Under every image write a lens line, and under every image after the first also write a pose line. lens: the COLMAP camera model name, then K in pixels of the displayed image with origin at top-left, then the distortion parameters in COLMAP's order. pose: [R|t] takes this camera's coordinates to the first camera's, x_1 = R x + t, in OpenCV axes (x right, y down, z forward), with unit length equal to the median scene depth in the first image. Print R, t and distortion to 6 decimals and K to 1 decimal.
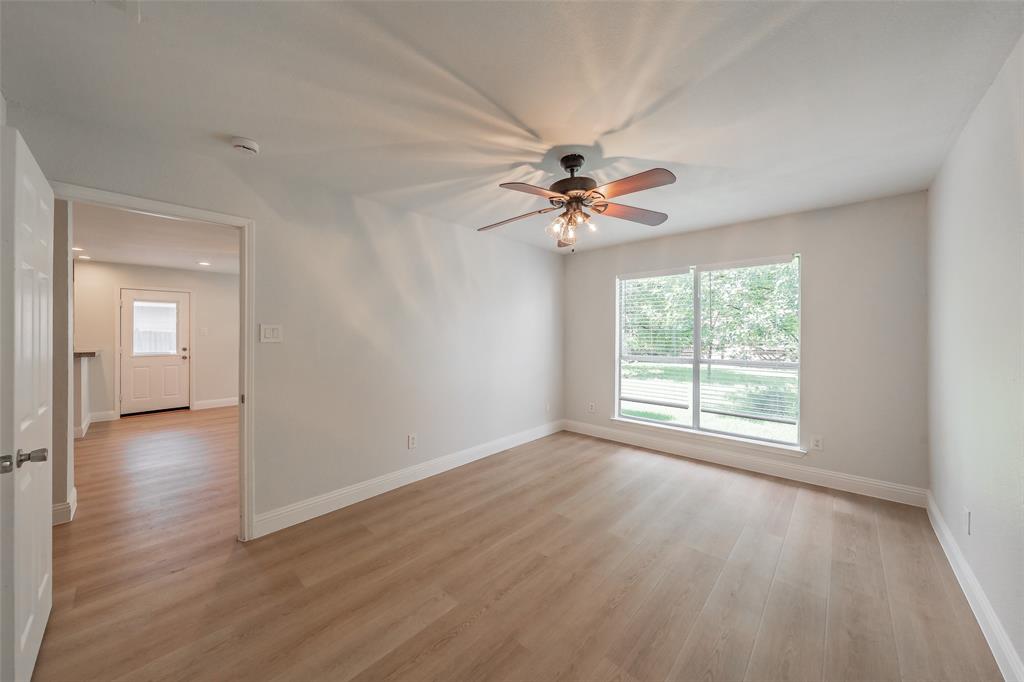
lens RADIAL K [[362.2, 0, 505.8], [0, 362.2, 327.8], [0, 0, 1]] dist [-0.001687, 0.000963]
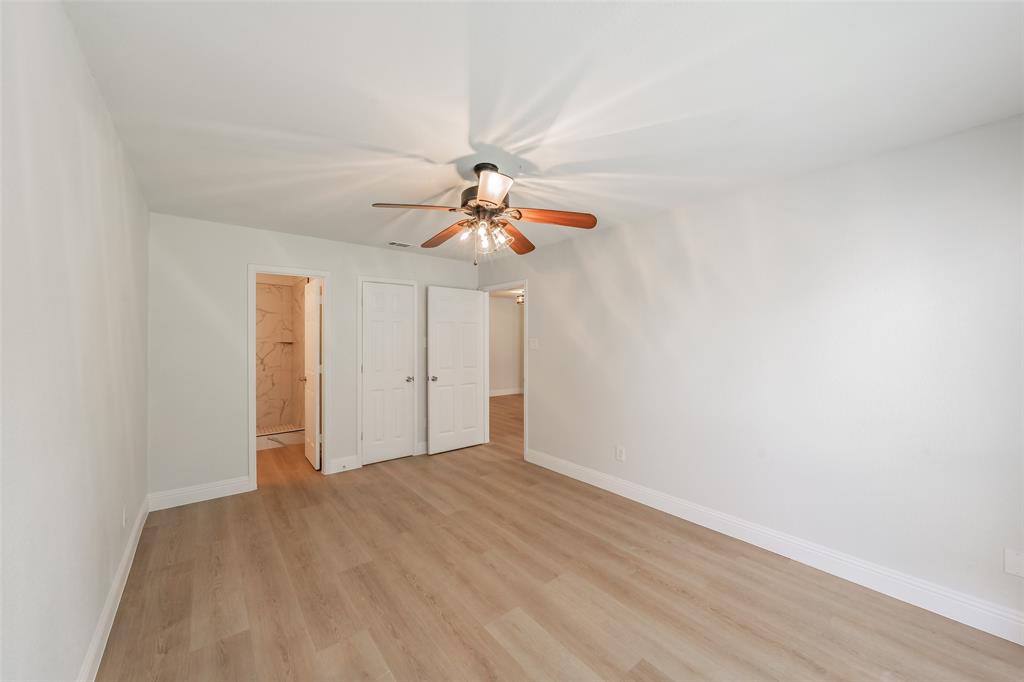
lens RADIAL K [[394.6, 0, 511.5], [0, 394.6, 335.0], [0, 0, 1]] dist [-0.001758, 0.000132]
pose [[-0.154229, -0.014644, -0.987927, 0.983951], [0.005568, 0.999861, -0.015690, 0.001123], [0.988019, -0.007921, -0.154126, 0.991054]]
